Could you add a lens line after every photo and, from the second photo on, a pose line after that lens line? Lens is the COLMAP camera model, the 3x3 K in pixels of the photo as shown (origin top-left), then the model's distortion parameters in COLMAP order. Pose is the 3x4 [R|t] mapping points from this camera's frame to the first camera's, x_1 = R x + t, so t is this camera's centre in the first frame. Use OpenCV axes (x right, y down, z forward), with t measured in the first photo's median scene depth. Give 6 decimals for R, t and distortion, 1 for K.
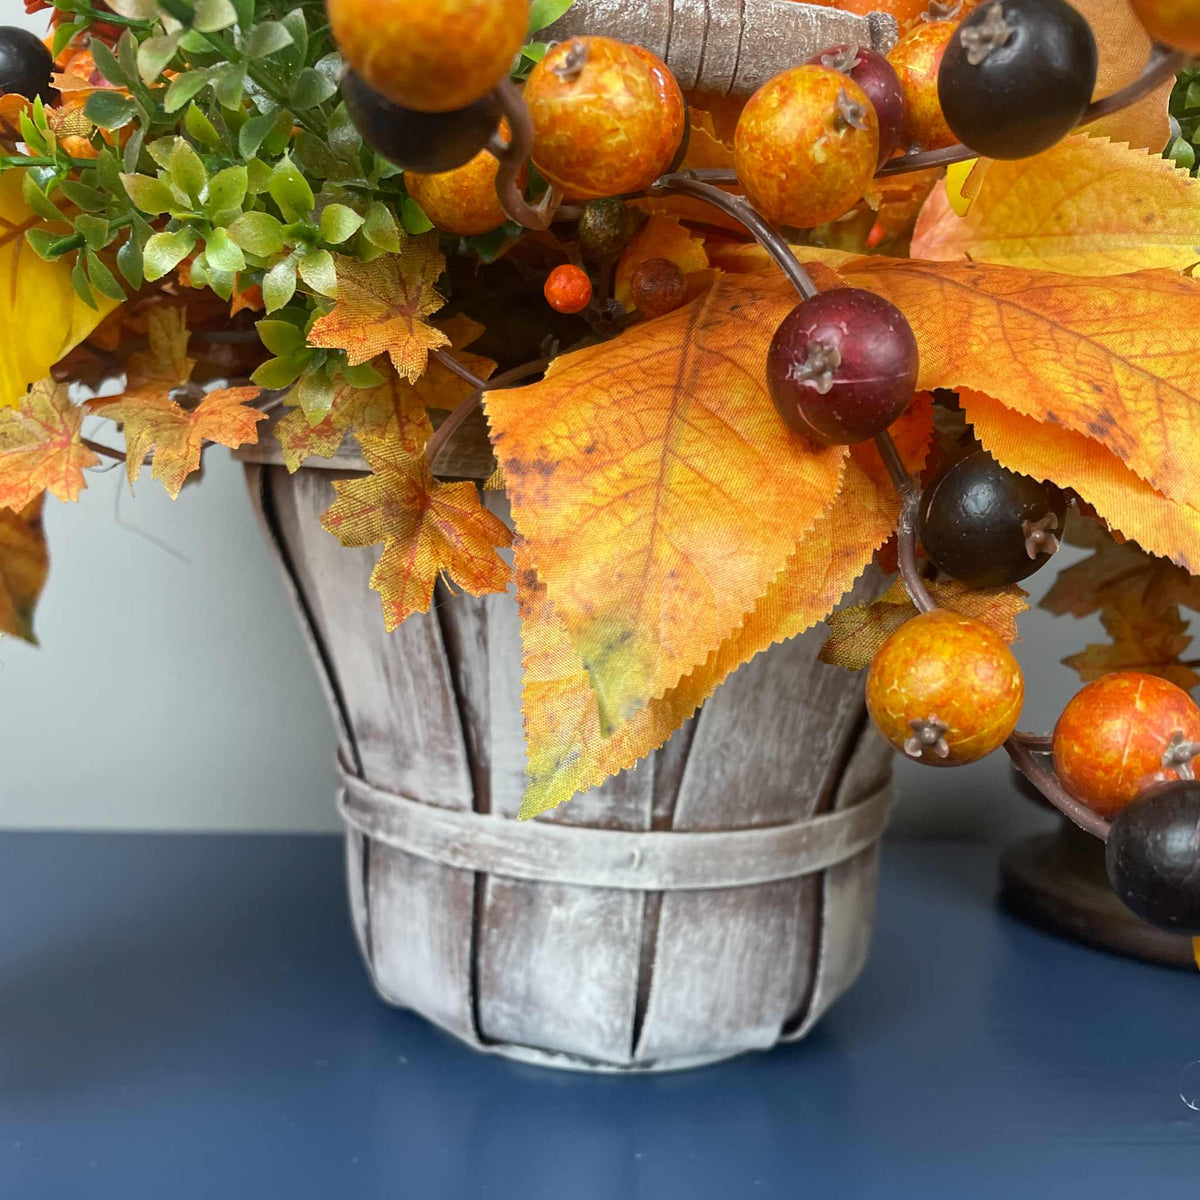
lens RADIAL K [[1232.1, 0, 601.4], [0, 1232.1, 750.0], [0, 0, 1]] dist [0.086304, -0.167898]
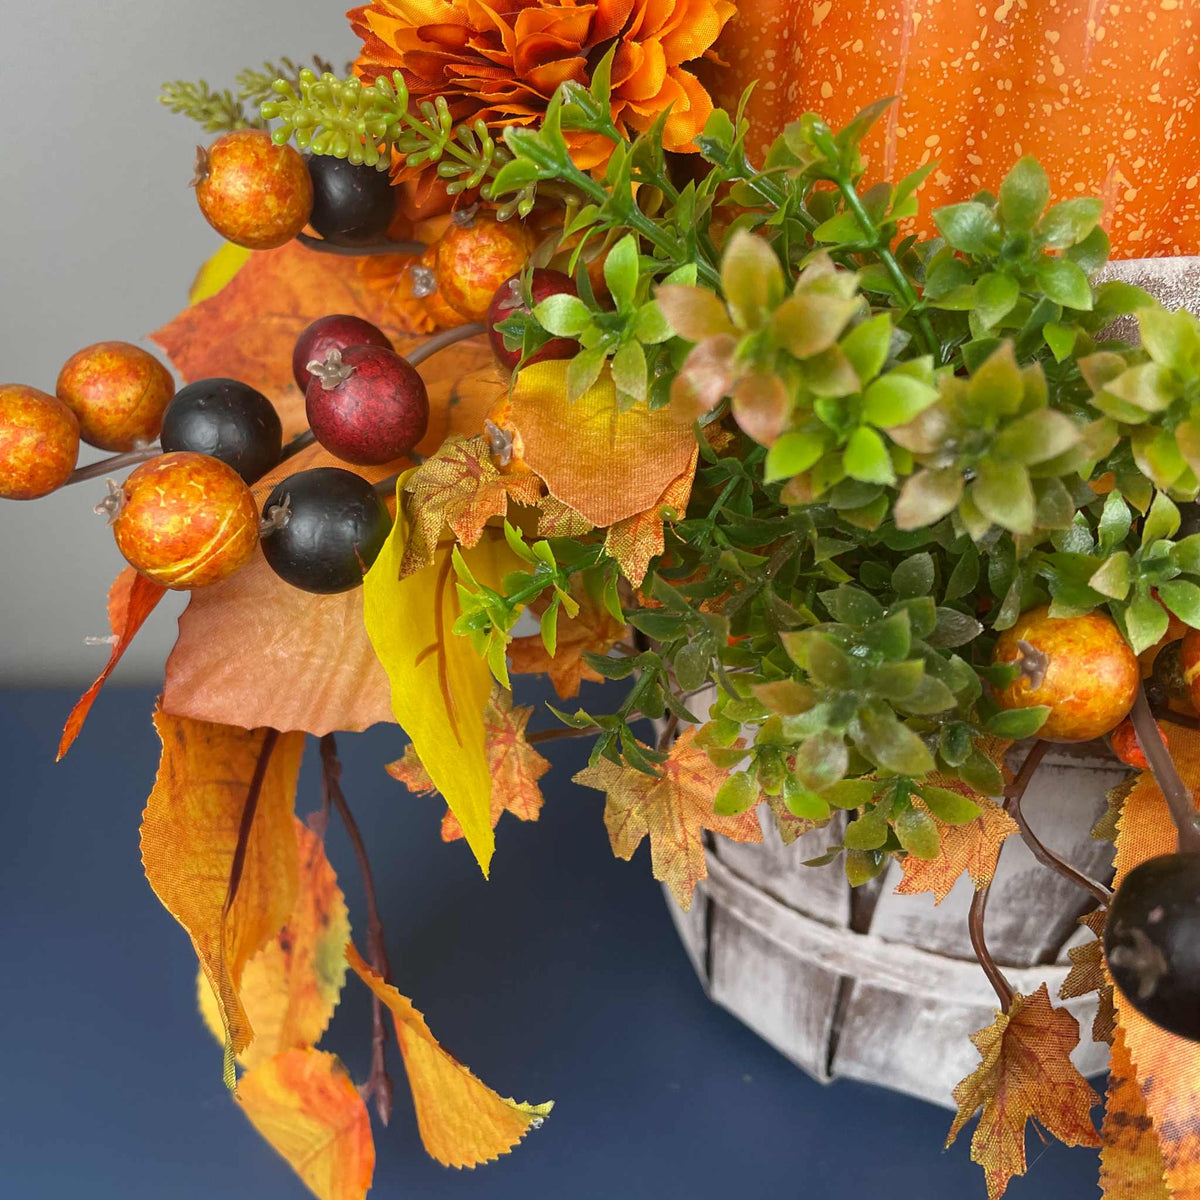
lens RADIAL K [[1227.3, 0, 598.2], [0, 1227.3, 594.5], [0, 0, 1]] dist [0.103958, -0.199296]
pose [[0.999361, -0.012108, -0.033622, -0.433231], [0.021975, 0.950154, 0.311005, -0.848557], [0.028180, -0.311545, 0.949813, 0.185056]]
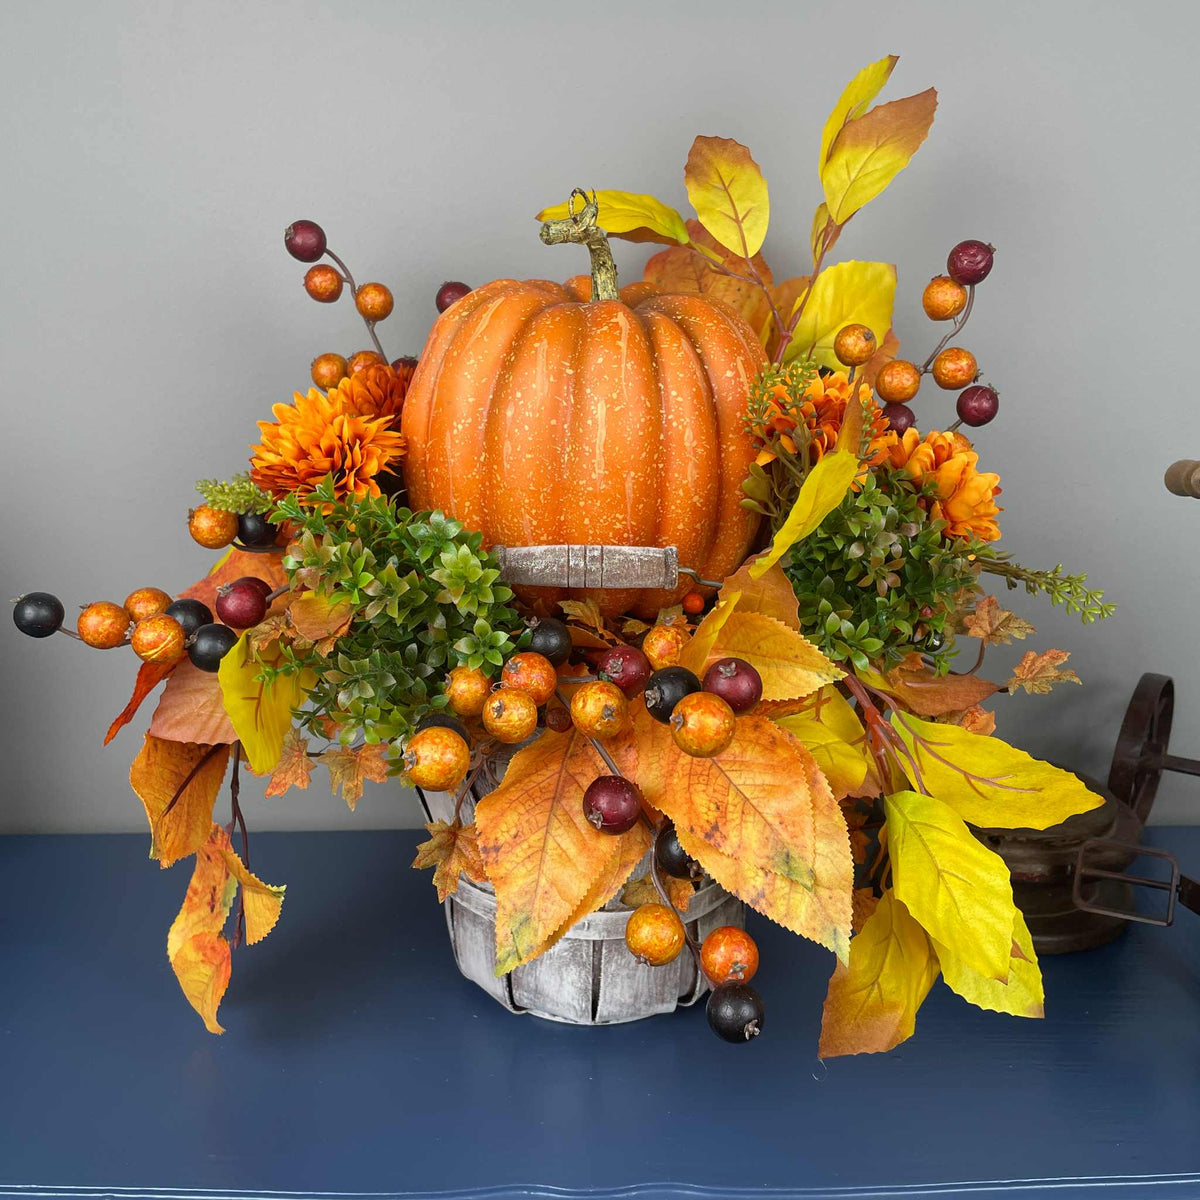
lens RADIAL K [[1227.3, 0, 598.2], [0, 1227.3, 594.5], [0, 0, 1]] dist [0.103958, -0.199296]
pose [[0.993745, -0.026754, -0.108417, 0.417155], [0.031261, 0.998707, 0.040093, -0.779236], [0.107204, -0.043231, 0.993297, -1.372751]]
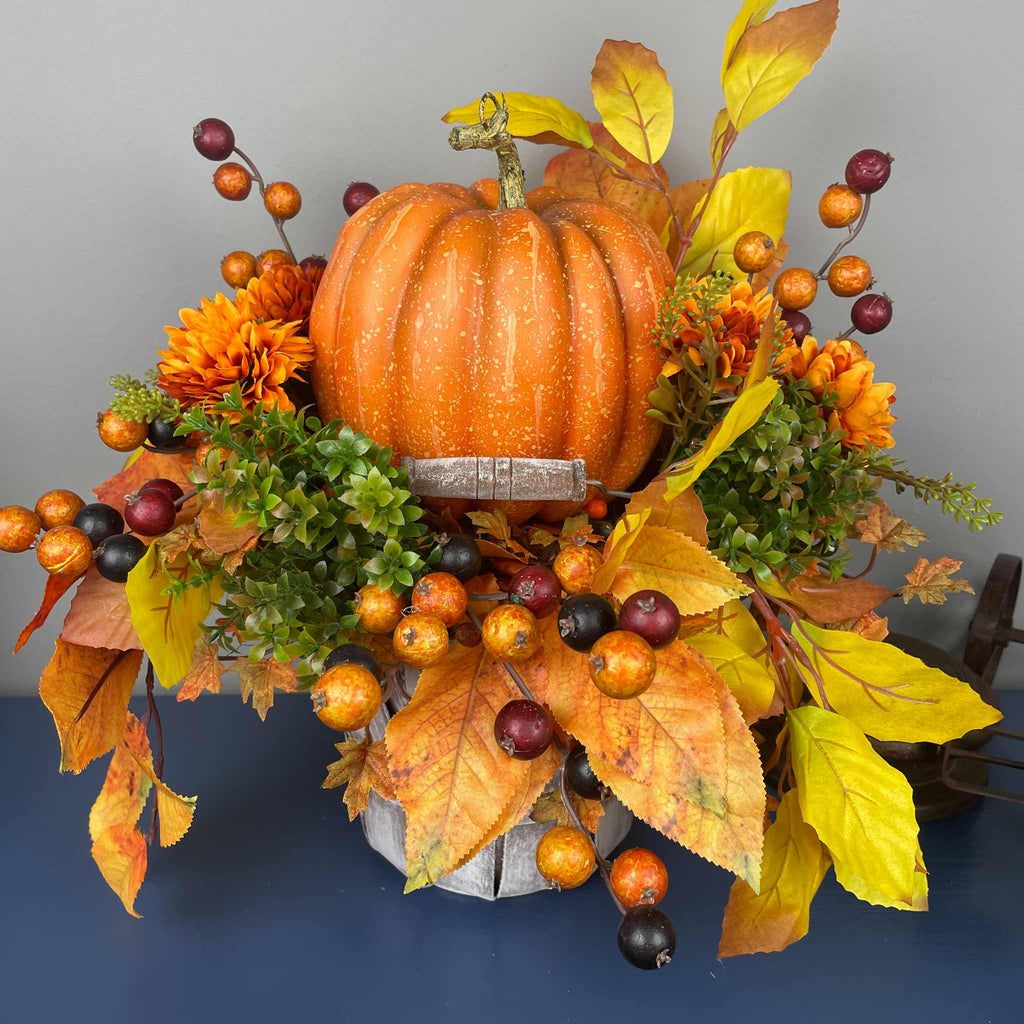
lens RADIAL K [[1033.9, 0, 508.0], [0, 1033.9, 508.6], [0, 0, 1]] dist [0.101314, -0.197536]
pose [[0.996419, -0.014230, -0.083342, 0.319906], [0.023408, 0.993632, 0.110214, -0.917936], [0.081243, -0.111771, 0.990407, -0.968170]]
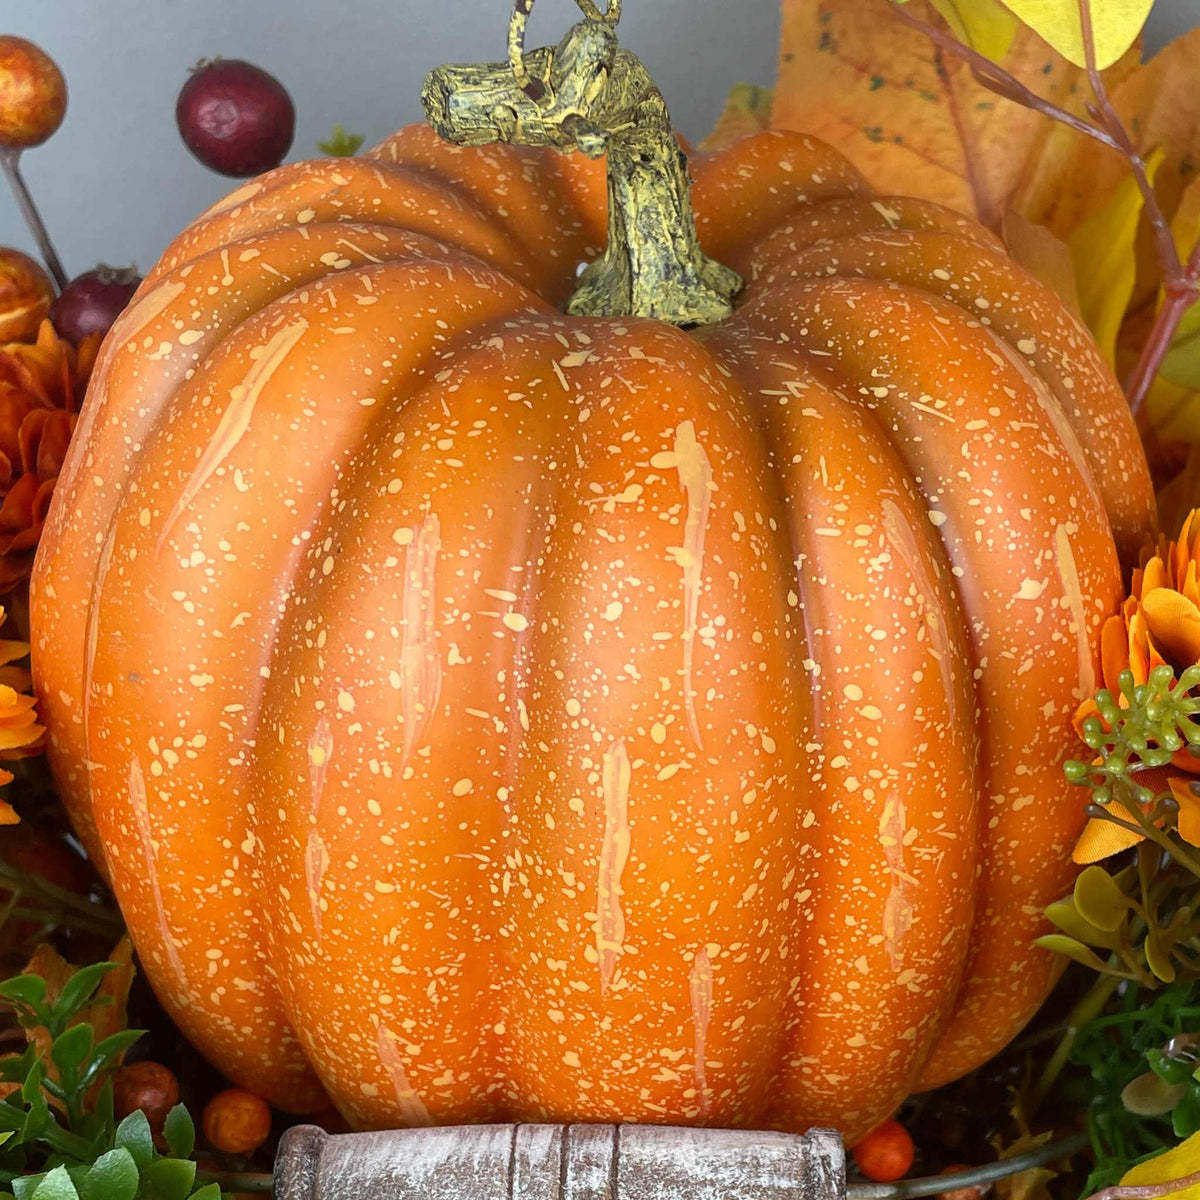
lens RADIAL K [[2011.3, 0, 764.8], [0, 2011.3, 763.4], [0, 0, 1]] dist [0.117532, -0.280495]
pose [[0.996467, 0.025960, -0.079872, 0.353040], [0.000753, 0.948231, 0.317581, -1.492788], [0.083981, -0.316519, 0.944861, 0.016019]]
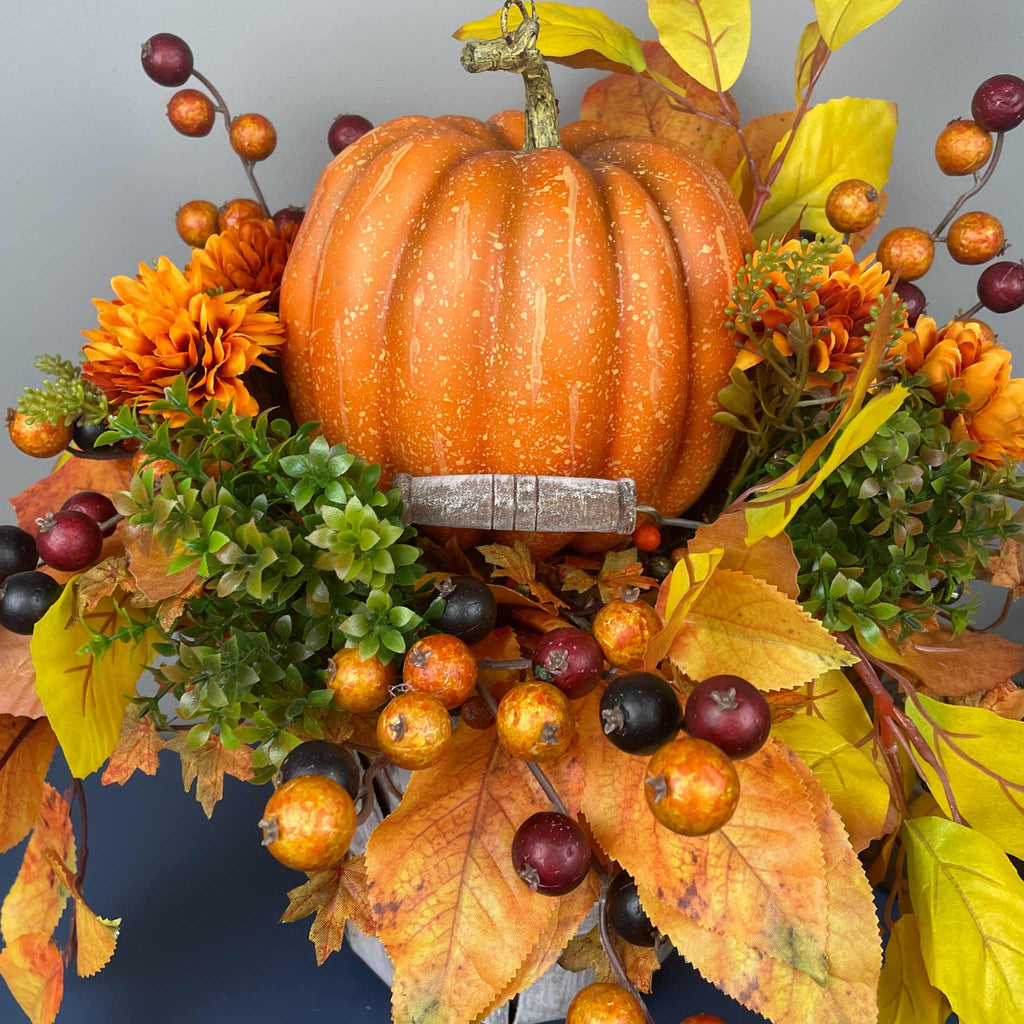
lens RADIAL K [[1166.3, 0, 501.9], [0, 1166.3, 486.6], [0, 0, 1]] dist [0.087469, -0.151444]
pose [[0.994378, -0.002717, -0.105852, 0.286388], [0.014581, 0.993661, 0.111469, -0.979129], [0.104878, -0.112386, 0.988114, -0.641749]]
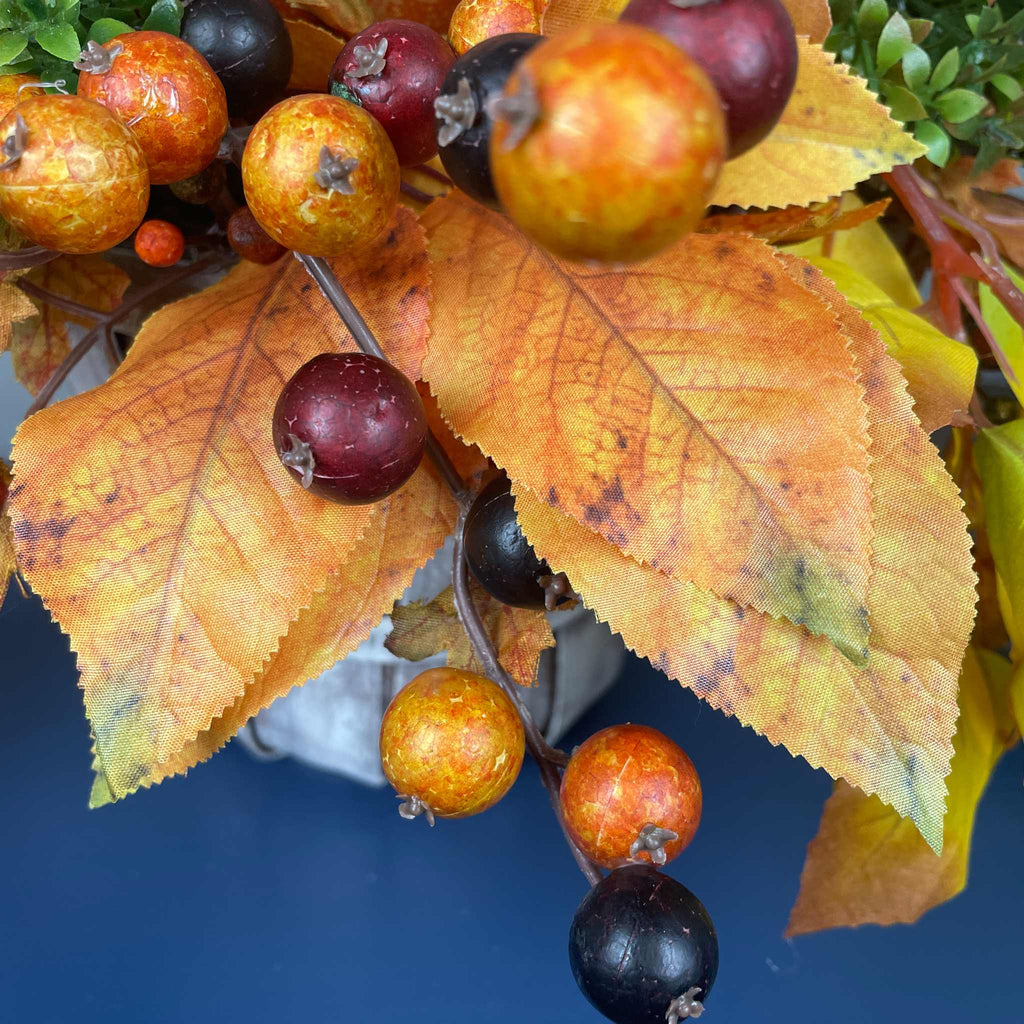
lens RADIAL K [[1057.7, 0, 506.7], [0, 1057.7, 483.9], [0, 0, 1]] dist [0.099617, -0.247640]
pose [[0.996014, 0.023612, -0.086017, 0.361747], [-0.002258, 0.970692, 0.240315, -0.434023], [0.089170, -0.239162, 0.966876, 0.178067]]
